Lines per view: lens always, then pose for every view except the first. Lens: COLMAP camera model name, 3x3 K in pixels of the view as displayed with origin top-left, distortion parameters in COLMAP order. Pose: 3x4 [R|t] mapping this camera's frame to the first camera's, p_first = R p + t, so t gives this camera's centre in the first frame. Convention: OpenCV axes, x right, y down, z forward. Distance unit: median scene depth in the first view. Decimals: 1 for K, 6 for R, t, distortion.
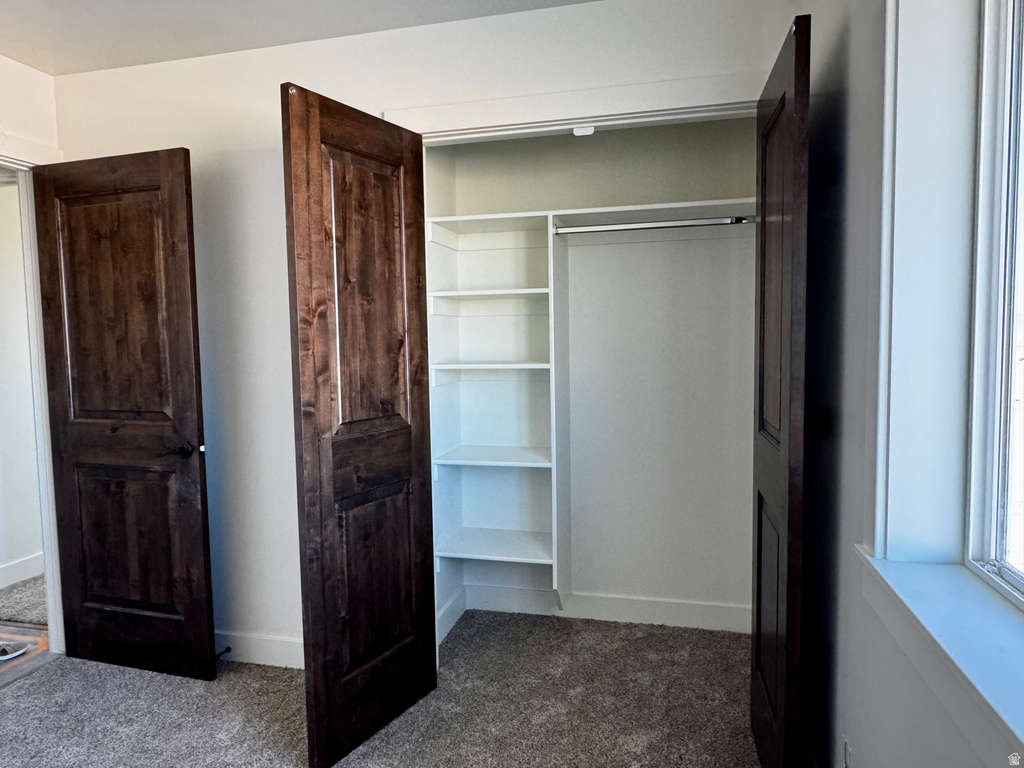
lens RADIAL K [[679.8, 0, 512.2], [0, 679.8, 387.0], [0, 0, 1]] dist [0.001294, -0.001163]
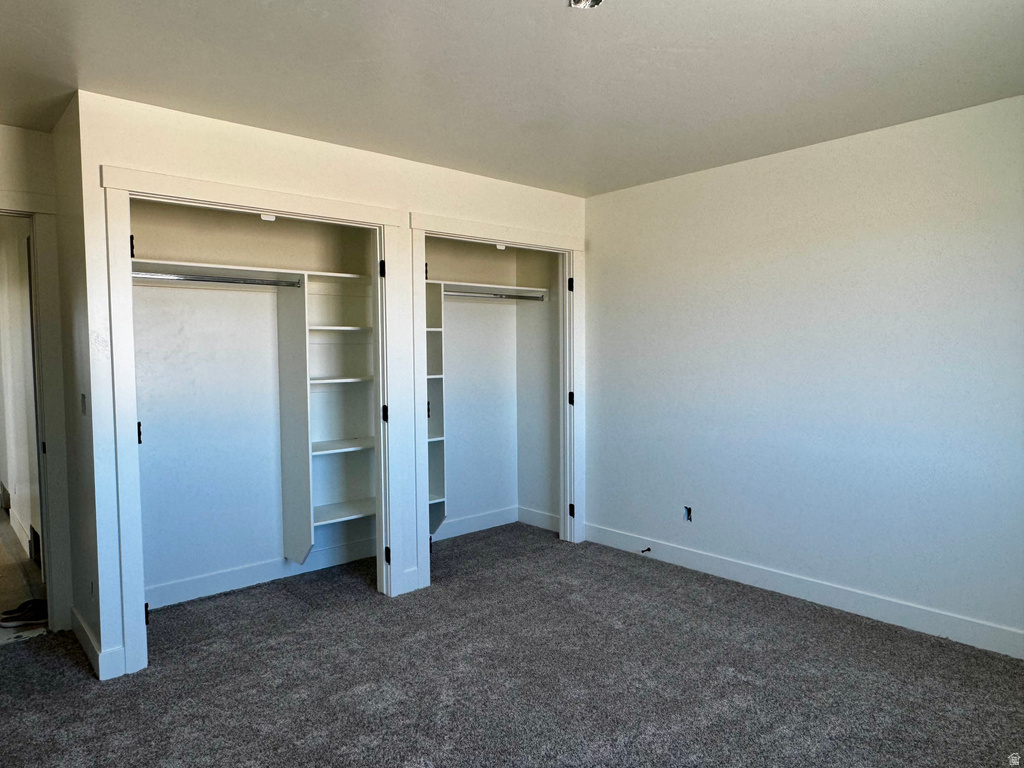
lens RADIAL K [[679.8, 0, 512.2], [0, 679.8, 387.0], [0, 0, 1]] dist [0.001294, -0.001163]
pose [[0.558567, -0.033336, 0.828789, -1.267118], [0.056347, 0.998409, 0.002183, -0.001396], [-0.827543, 0.045480, 0.559557, -0.031116]]
